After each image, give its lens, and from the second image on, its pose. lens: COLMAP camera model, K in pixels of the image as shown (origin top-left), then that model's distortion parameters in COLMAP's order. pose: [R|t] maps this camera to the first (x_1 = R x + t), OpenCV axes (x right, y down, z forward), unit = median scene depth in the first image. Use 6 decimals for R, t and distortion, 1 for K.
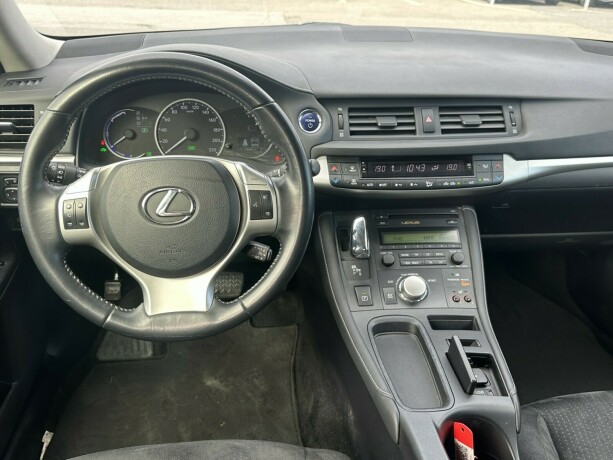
lens RADIAL K [[553.5, 0, 304.9], [0, 553.5, 224.6], [0, 0, 1]] dist [0.105423, -0.117933]
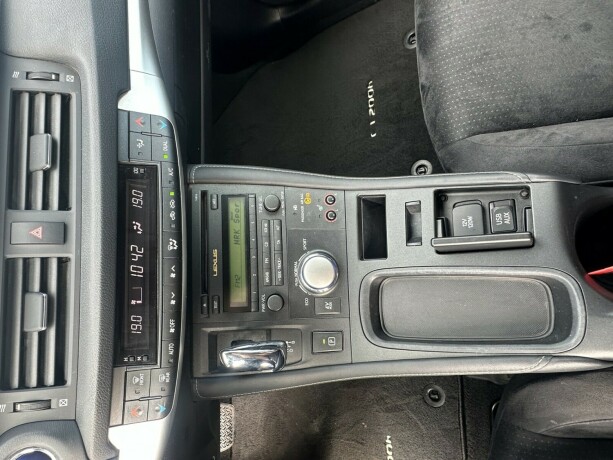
lens RADIAL K [[363.6, 0, 290.3], [0, 363.6, 254.9], [0, 0, 1]] dist [0.001155, 0.001016]
pose [[0.032870, -0.999180, 0.023624, 0.201611], [0.882630, 0.040109, 0.468355, -0.137808], [-0.468918, 0.005457, 0.883225, 0.589351]]
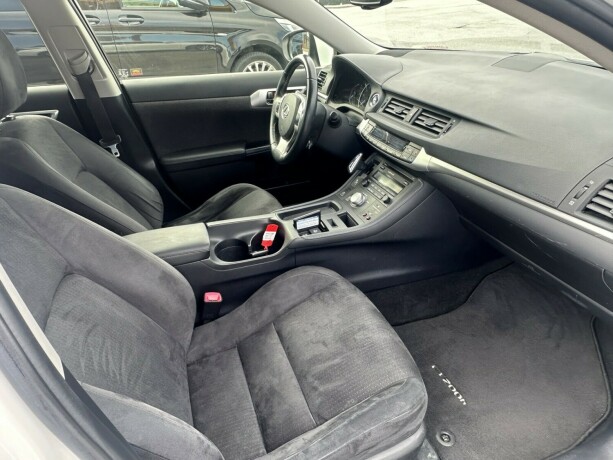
lens RADIAL K [[394.8, 0, 294.1], [0, 394.8, 227.8], [0, 0, 1]] dist [-0.014406, 0.010621]
pose [[0.230754, 0.462358, -0.856141, 1.282034], [-0.363857, 0.857055, 0.364781, -0.199344], [0.902419, 0.227338, 0.366001, 0.349722]]
